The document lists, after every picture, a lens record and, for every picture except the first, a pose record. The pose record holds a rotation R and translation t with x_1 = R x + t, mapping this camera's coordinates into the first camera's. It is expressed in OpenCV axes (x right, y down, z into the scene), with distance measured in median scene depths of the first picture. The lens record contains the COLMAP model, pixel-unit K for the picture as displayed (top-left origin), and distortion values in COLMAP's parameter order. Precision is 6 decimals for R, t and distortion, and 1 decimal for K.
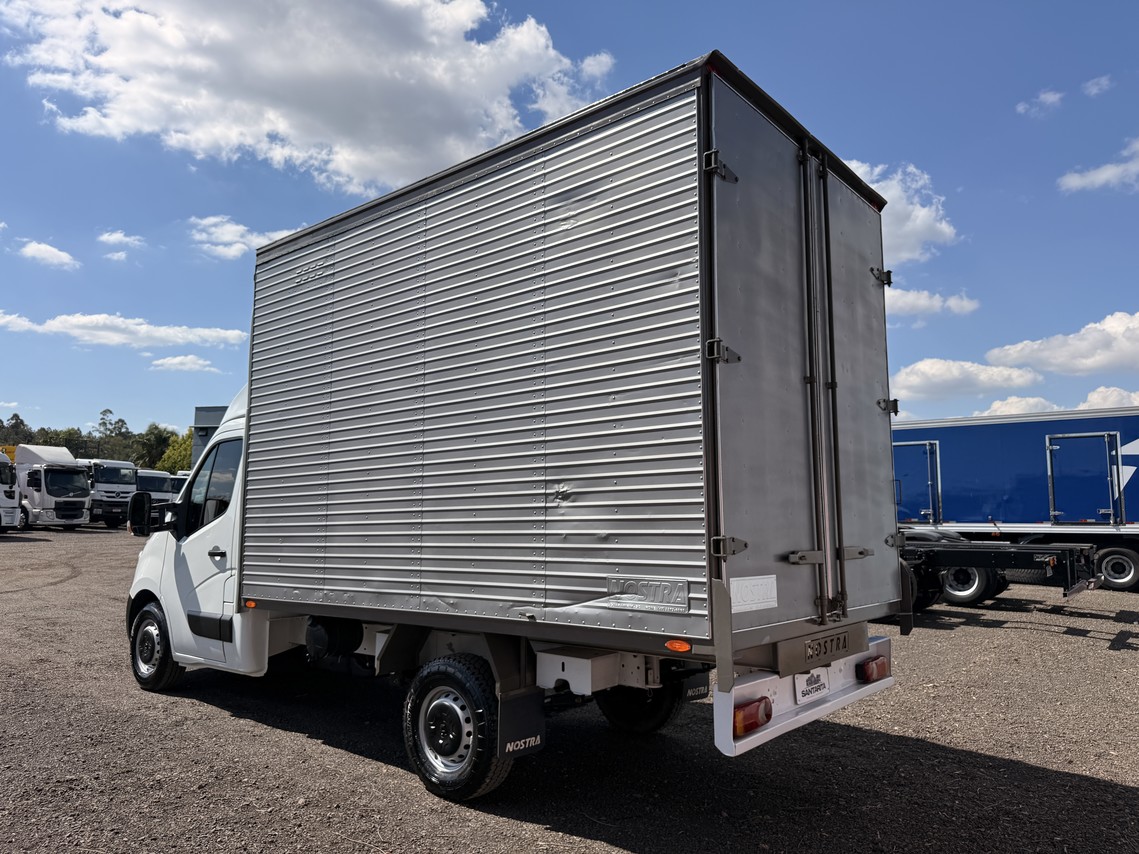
lens RADIAL K [[780.1, 0, 578.1], [0, 780.1, 423.3], [0, 0, 1]] dist [0.130747, -0.212376]
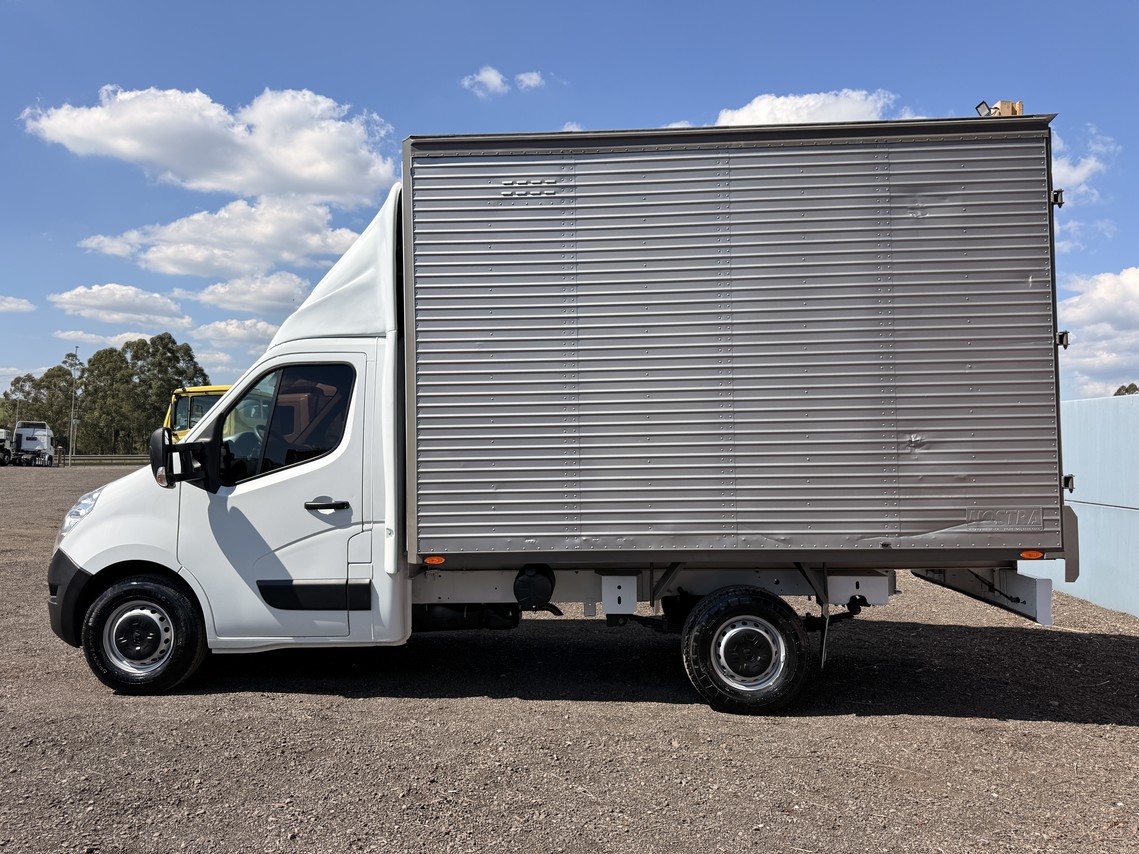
lens RADIAL K [[780.1, 0, 578.1], [0, 780.1, 423.3], [0, 0, 1]] dist [0.130747, -0.212376]
pose [[0.799446, 0.023443, 0.600281, -0.975223], [-0.069049, 0.996202, 0.053052, 0.026802], [-0.596757, -0.083861, 0.798028, 0.284016]]
